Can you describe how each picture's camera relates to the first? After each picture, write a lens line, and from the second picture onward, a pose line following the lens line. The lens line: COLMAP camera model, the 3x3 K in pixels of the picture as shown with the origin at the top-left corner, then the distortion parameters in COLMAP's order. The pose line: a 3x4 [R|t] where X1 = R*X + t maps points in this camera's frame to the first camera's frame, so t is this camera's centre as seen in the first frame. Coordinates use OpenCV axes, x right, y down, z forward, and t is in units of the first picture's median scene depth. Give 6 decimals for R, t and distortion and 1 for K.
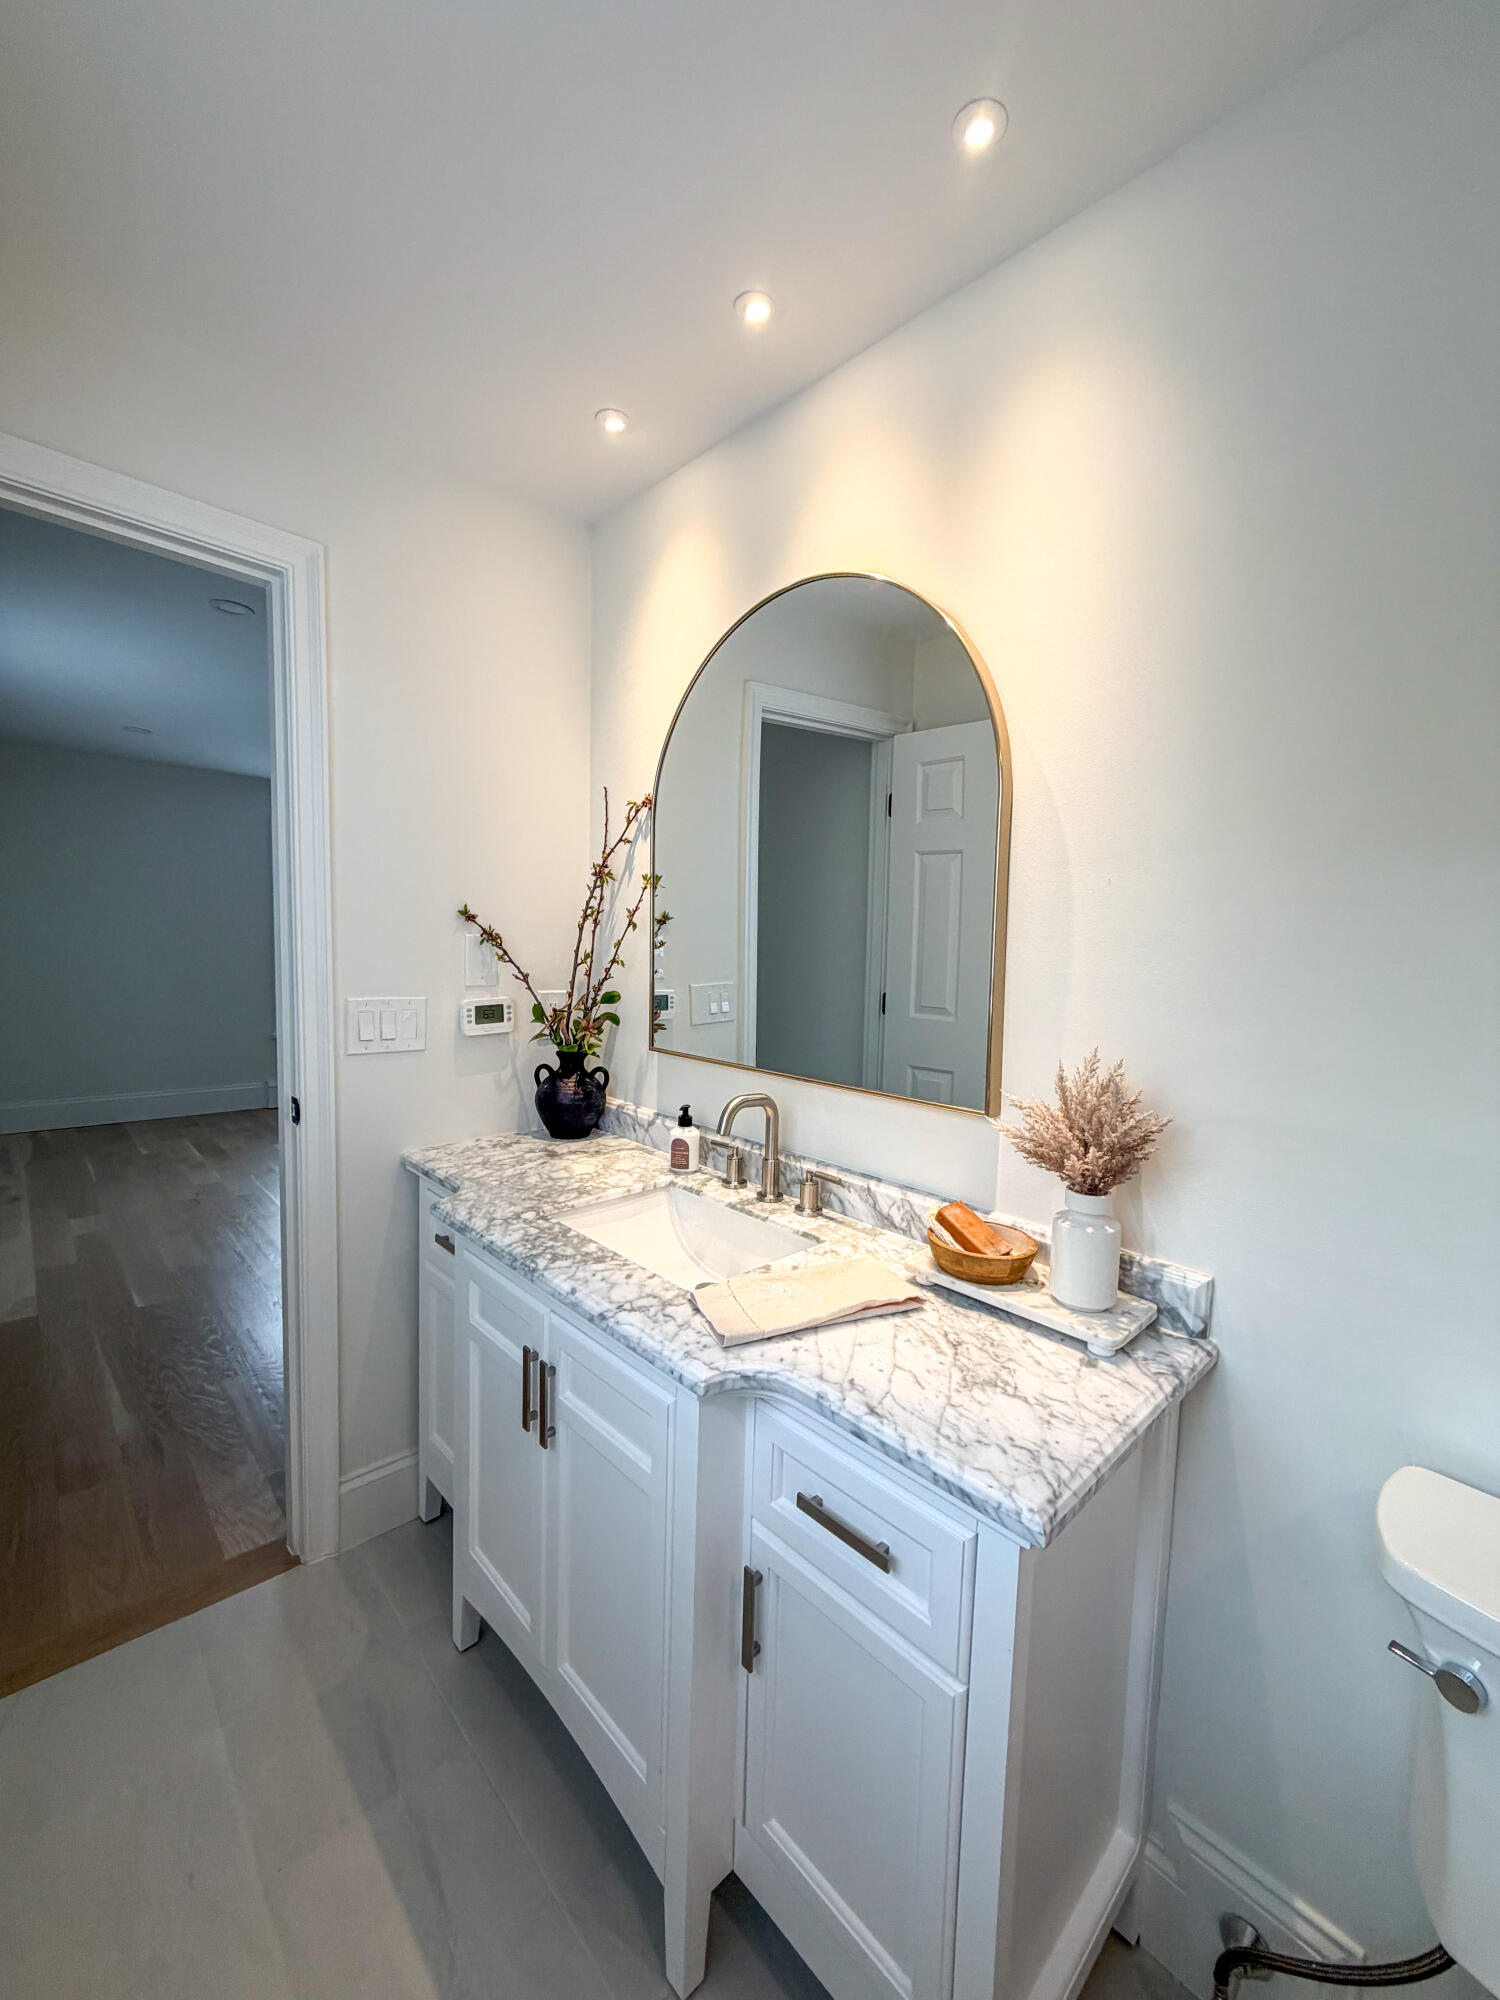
lens RADIAL K [[794.7, 0, 743.1], [0, 794.7, 987.1], [0, 0, 1]] dist [0.007619, 0.000420]
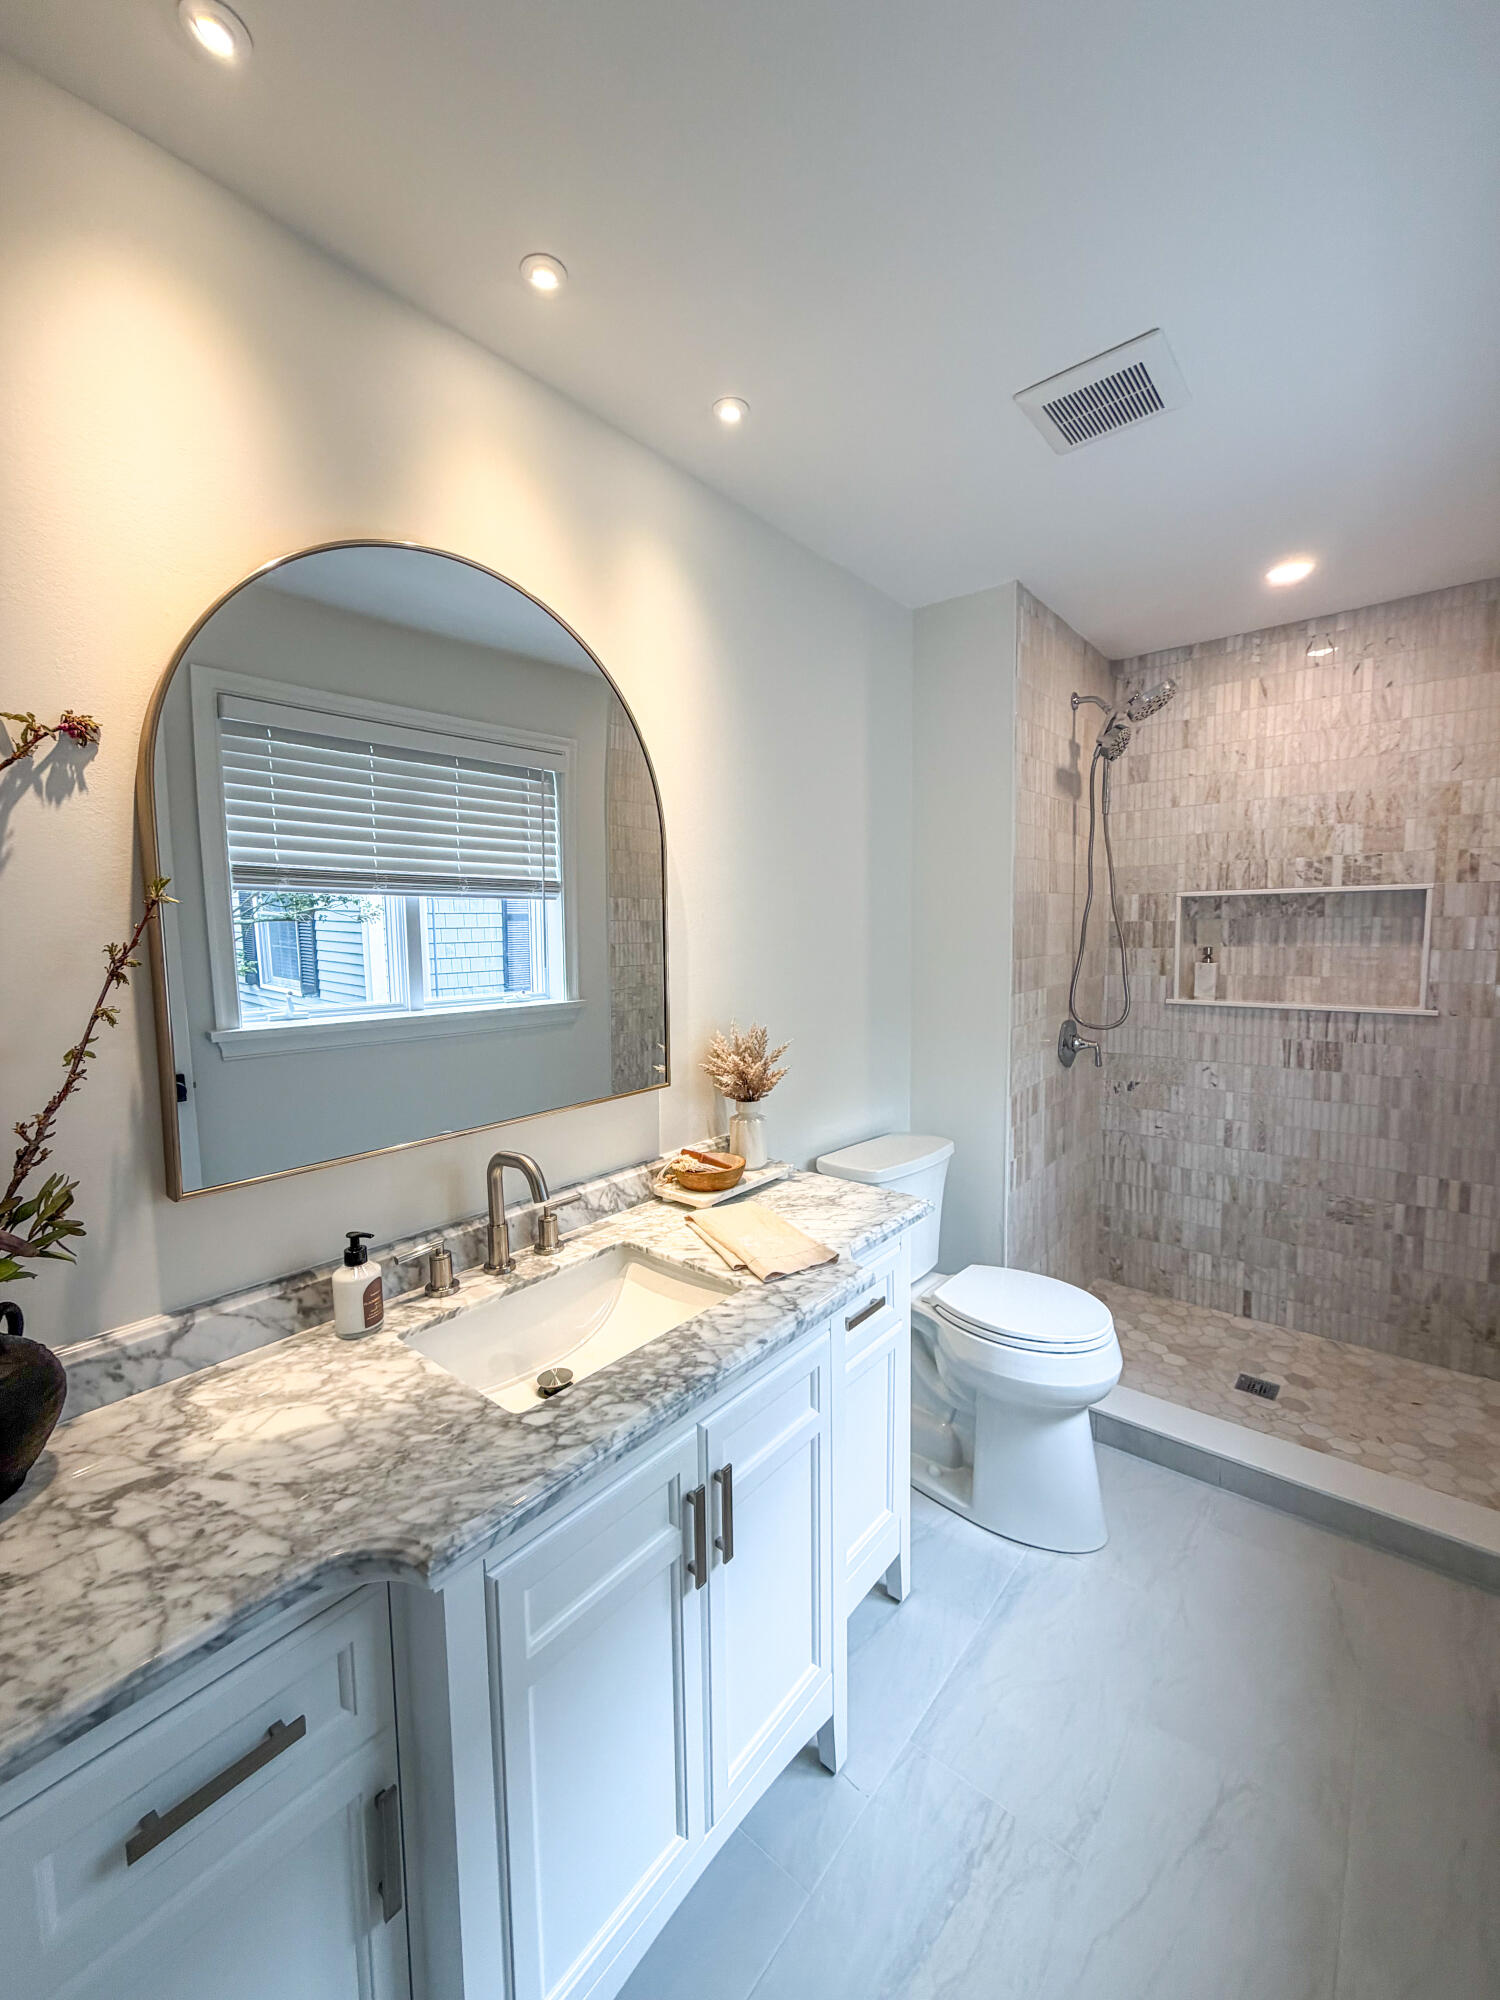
lens RADIAL K [[794.7, 0, 739.7], [0, 794.7, 1008.2], [0, 0, 1]] dist [0.007619, 0.000420]
pose [[-0.118276, -0.123632, 0.985254, -0.890605], [0.077491, 0.988044, 0.133284, -0.122402], [-0.989952, 0.092113, -0.107282, 0.869952]]
